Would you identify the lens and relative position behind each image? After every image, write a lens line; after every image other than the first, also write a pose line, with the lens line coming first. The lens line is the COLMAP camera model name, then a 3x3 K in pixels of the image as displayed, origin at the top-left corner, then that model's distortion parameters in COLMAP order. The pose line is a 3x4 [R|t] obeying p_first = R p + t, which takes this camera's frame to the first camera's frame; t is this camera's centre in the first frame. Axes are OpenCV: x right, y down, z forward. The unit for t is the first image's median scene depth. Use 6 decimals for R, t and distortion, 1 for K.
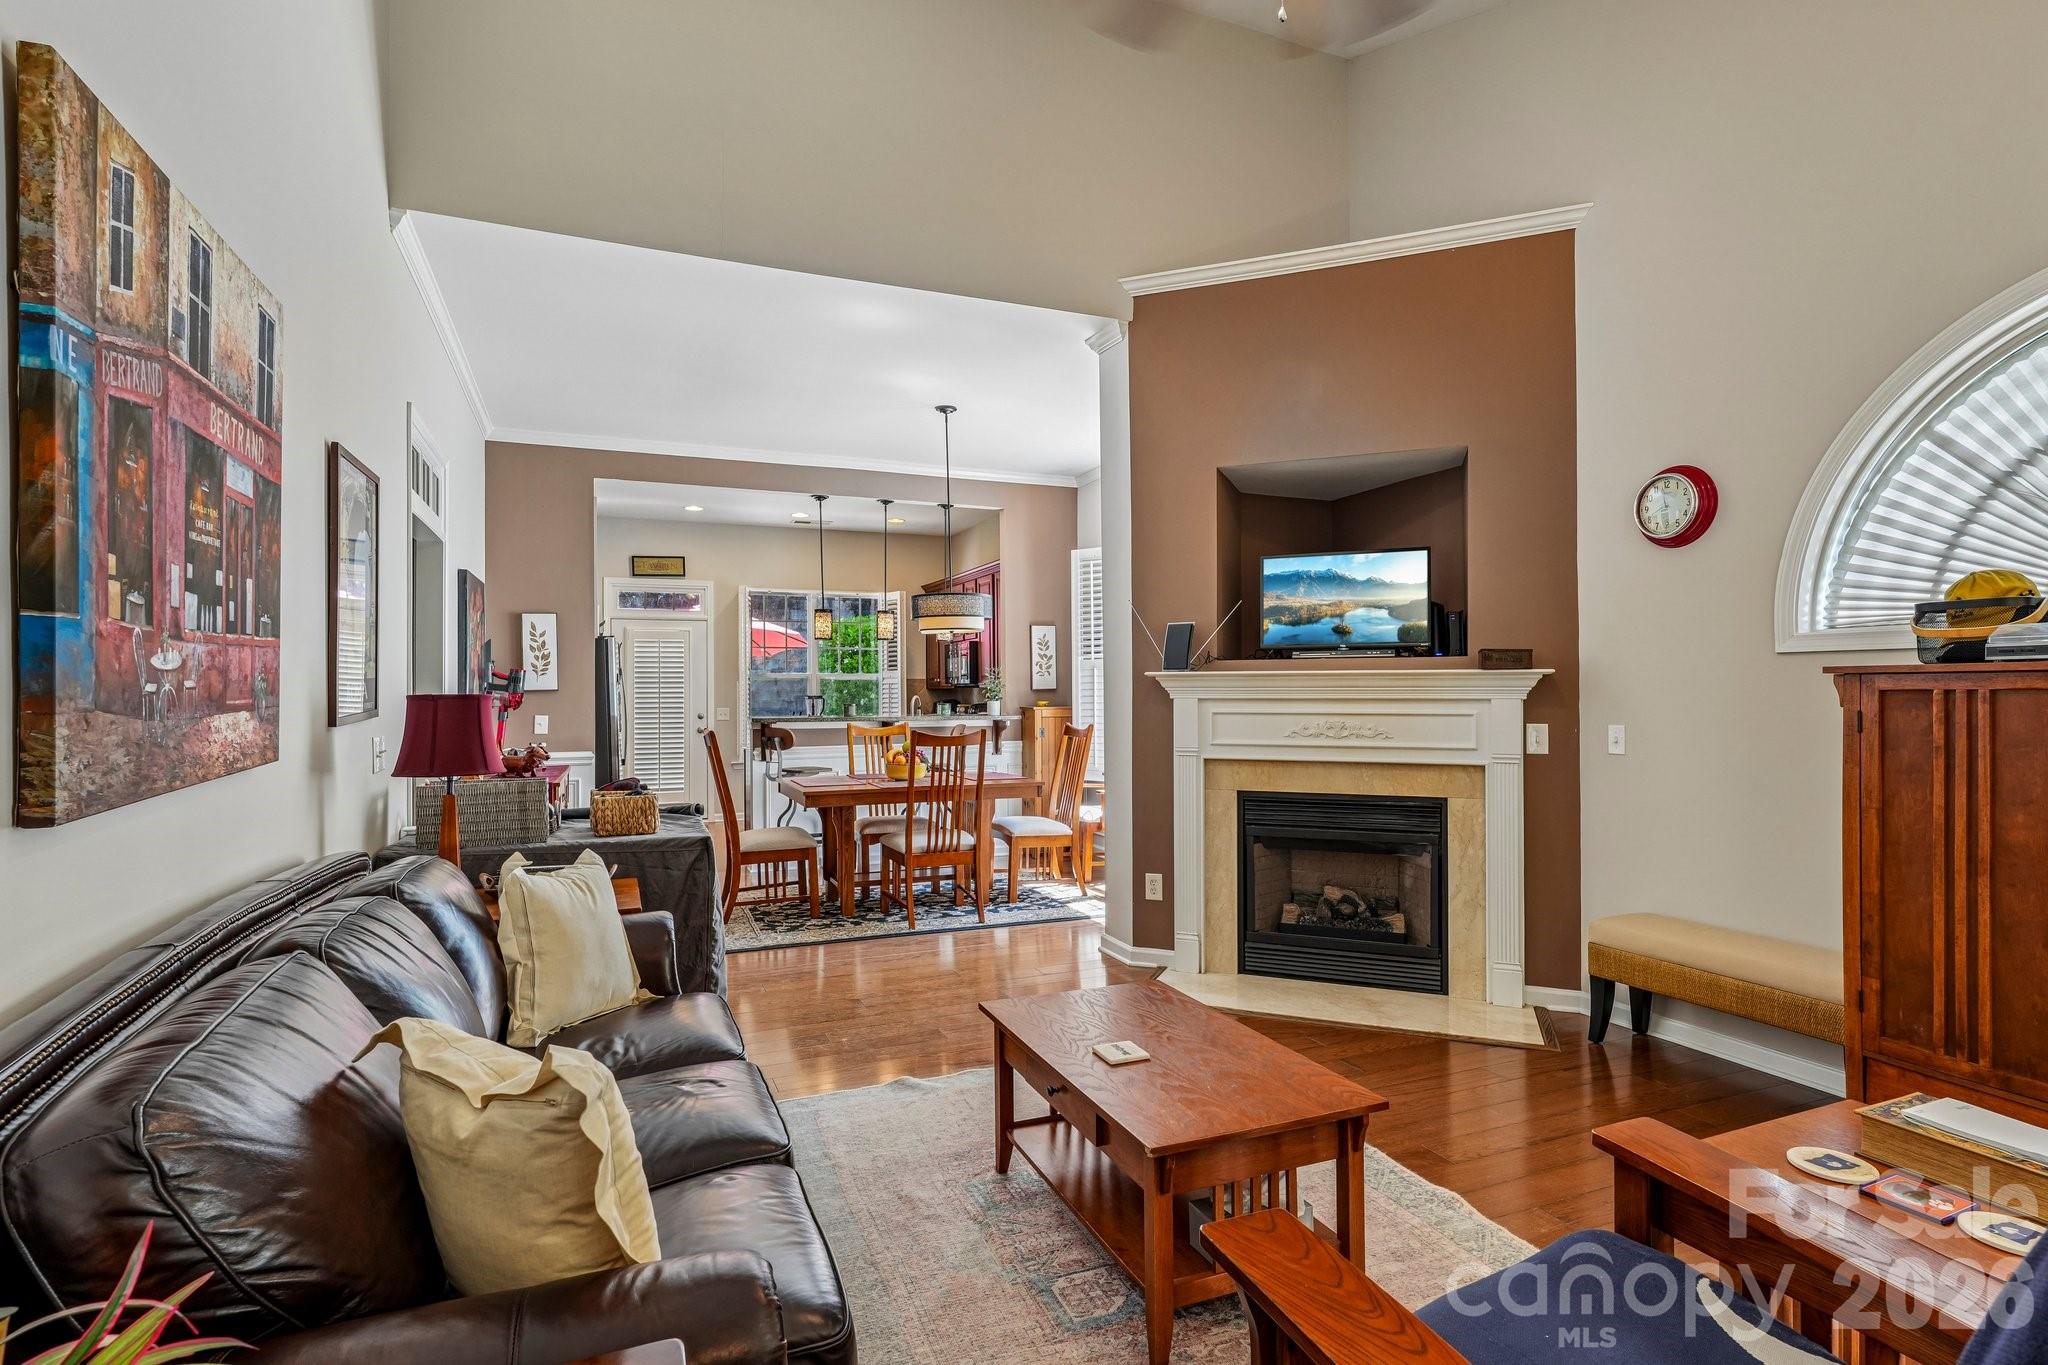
lens RADIAL K [[1000.0, 0, 1010.2], [0, 1000.0, 686.7], [0, 0, 1]] dist [0.005511, -0.000598]
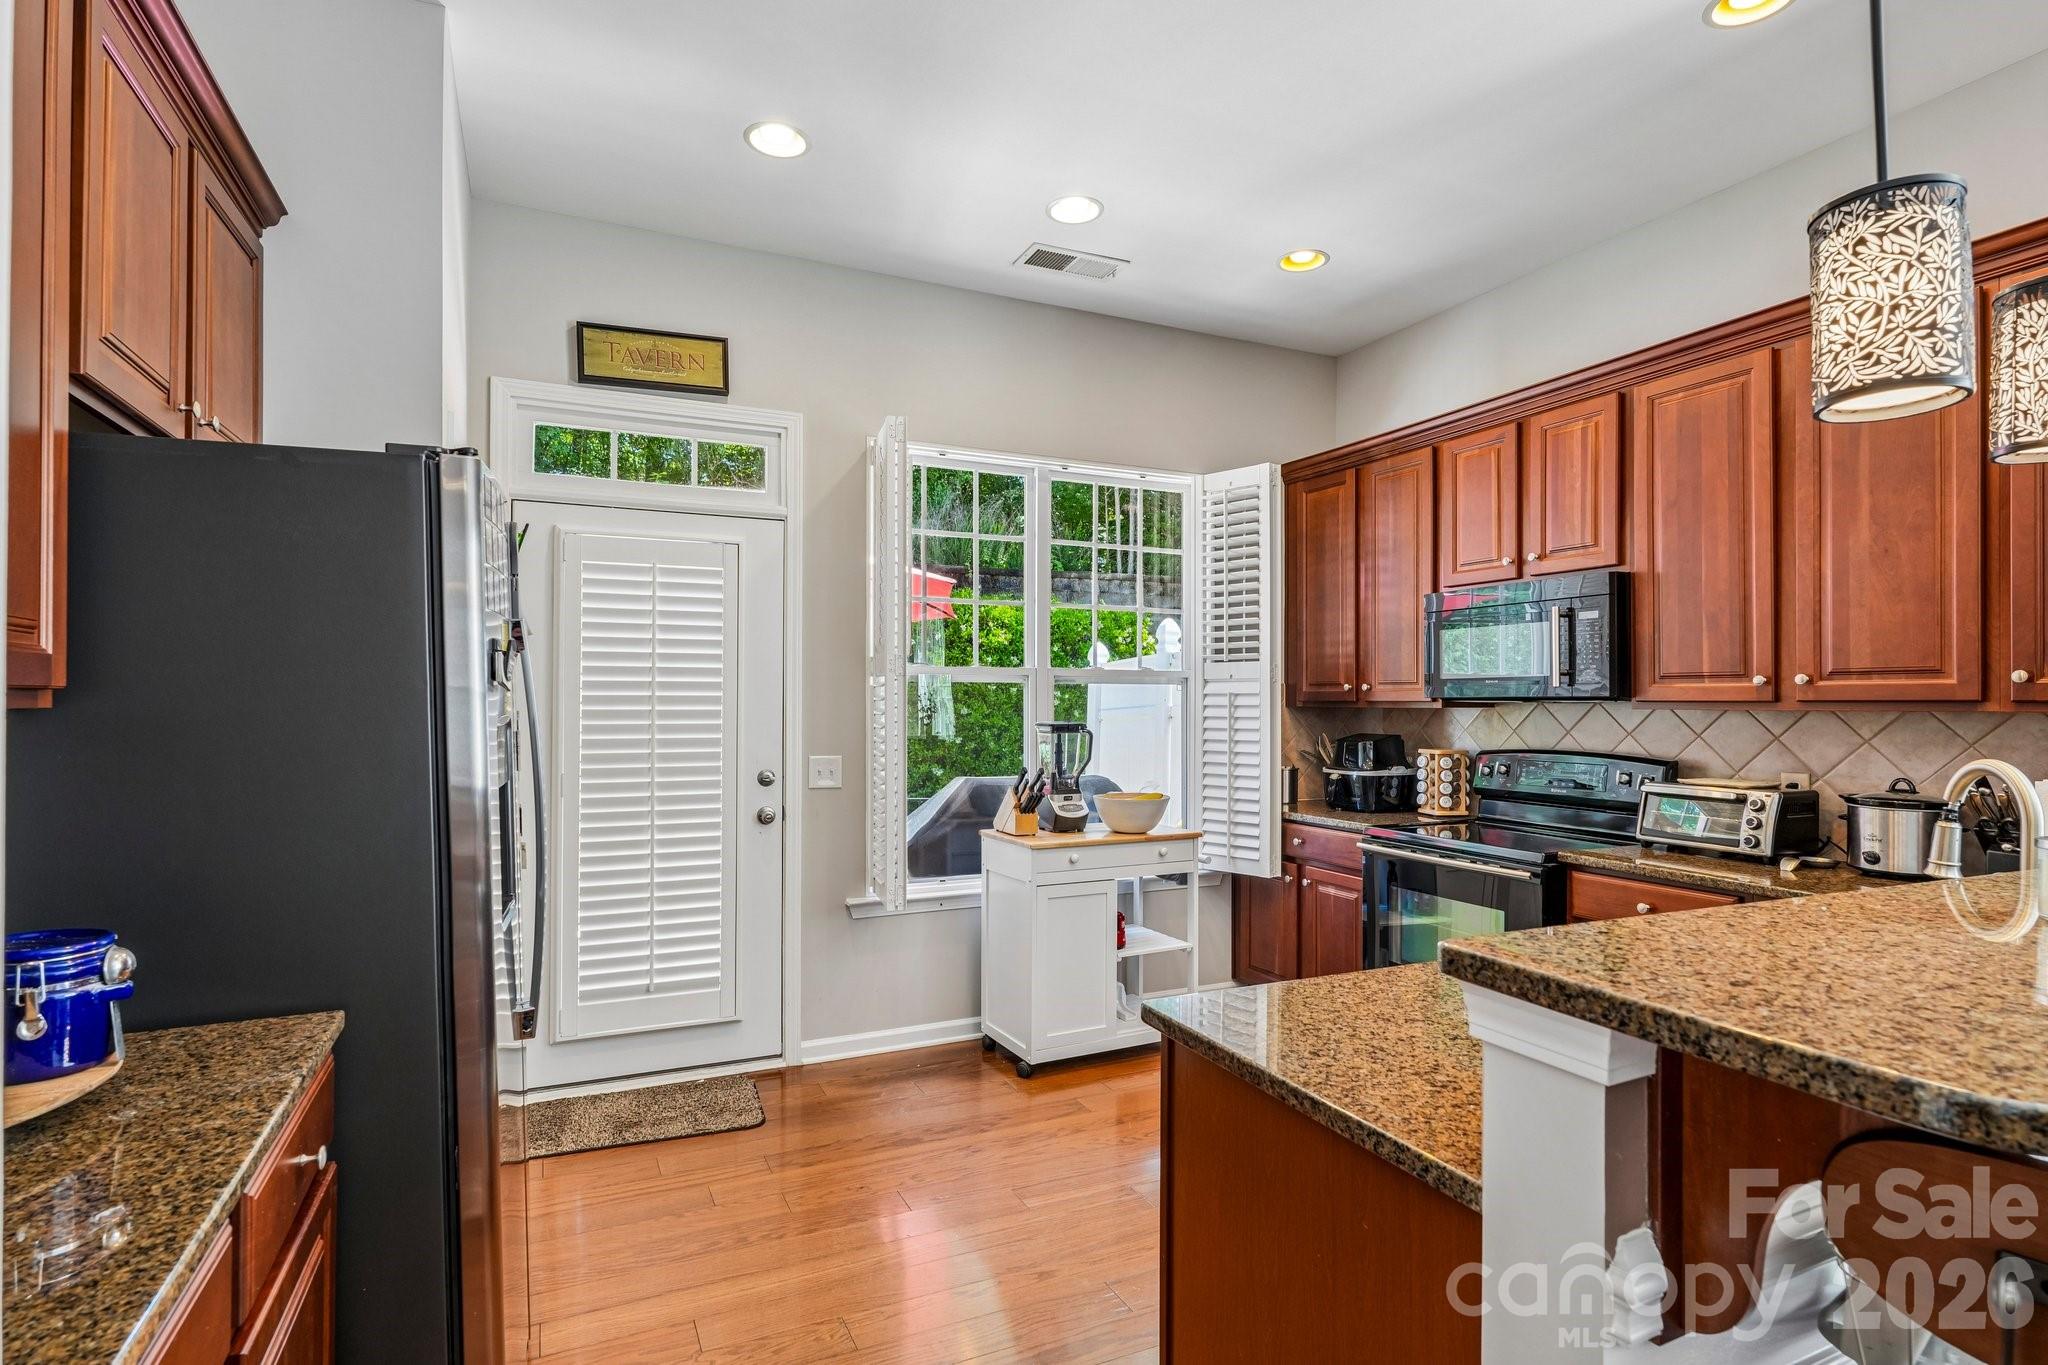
lens RADIAL K [[1000.0, 0, 1019.6], [0, 1000.0, 691.2], [0, 0, 1]] dist [0.005511, -0.000598]
pose [[0.998799, 0.009444, 0.048074, -0.505449], [-0.009240, 0.999947, -0.004471, -0.003654], [-0.048114, 0.004022, 0.998834, 1.355991]]
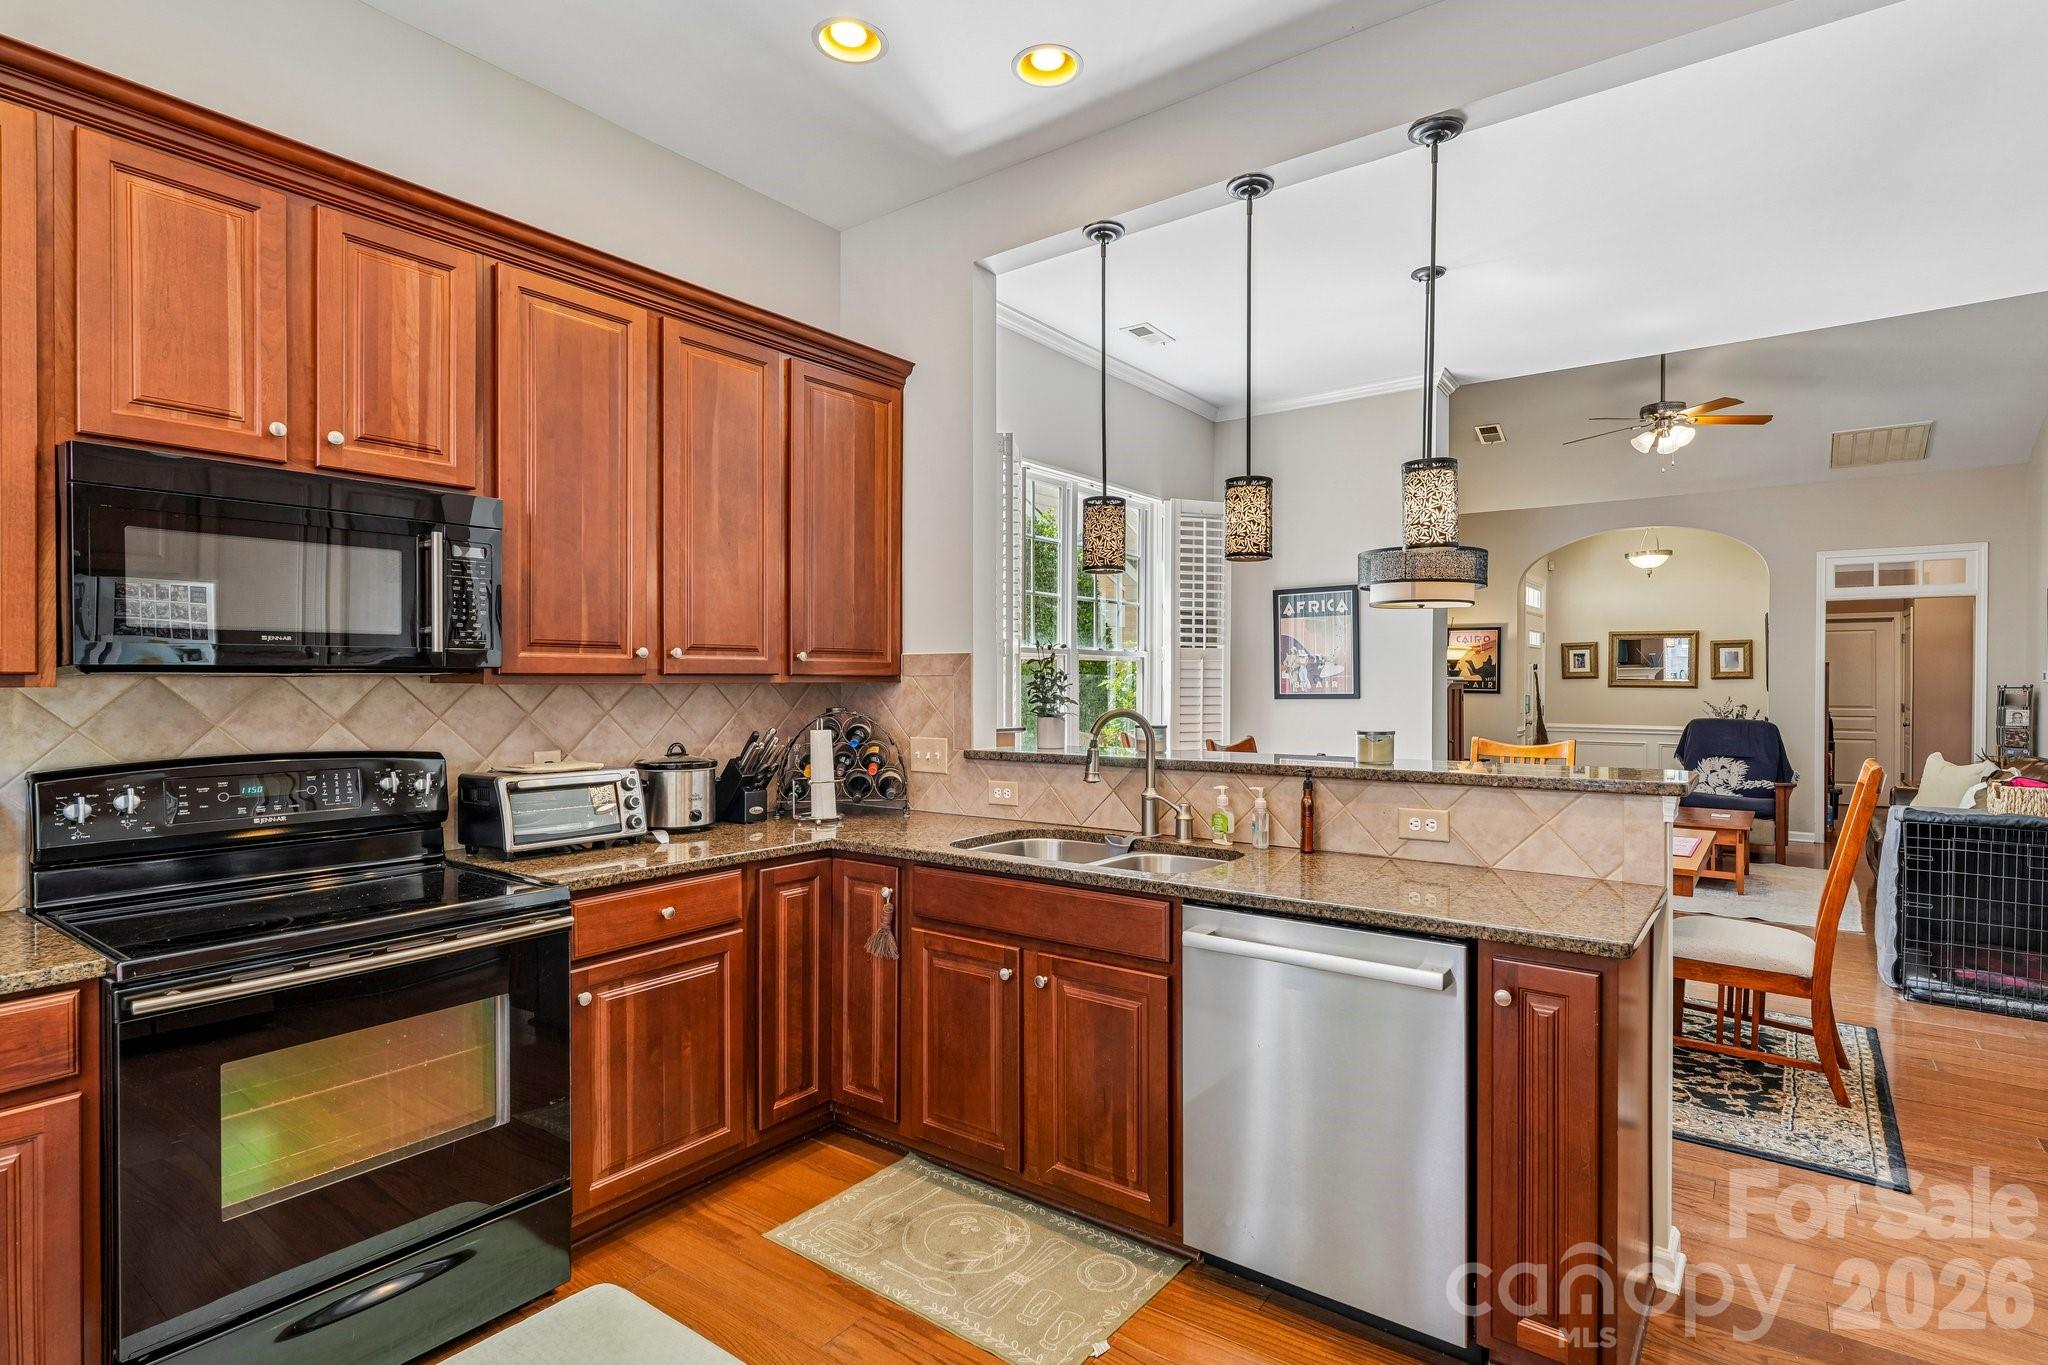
lens RADIAL K [[1000.0, 0, 1026.1], [0, 1000.0, 683.0], [0, 0, 1]] dist [0.005511, -0.000598]
pose [[-0.512912, 0.002000, 0.858439, -0.643425], [-0.002950, 0.999987, -0.004092, 0.002258], [-0.858436, -0.004632, -0.512900, 2.041239]]
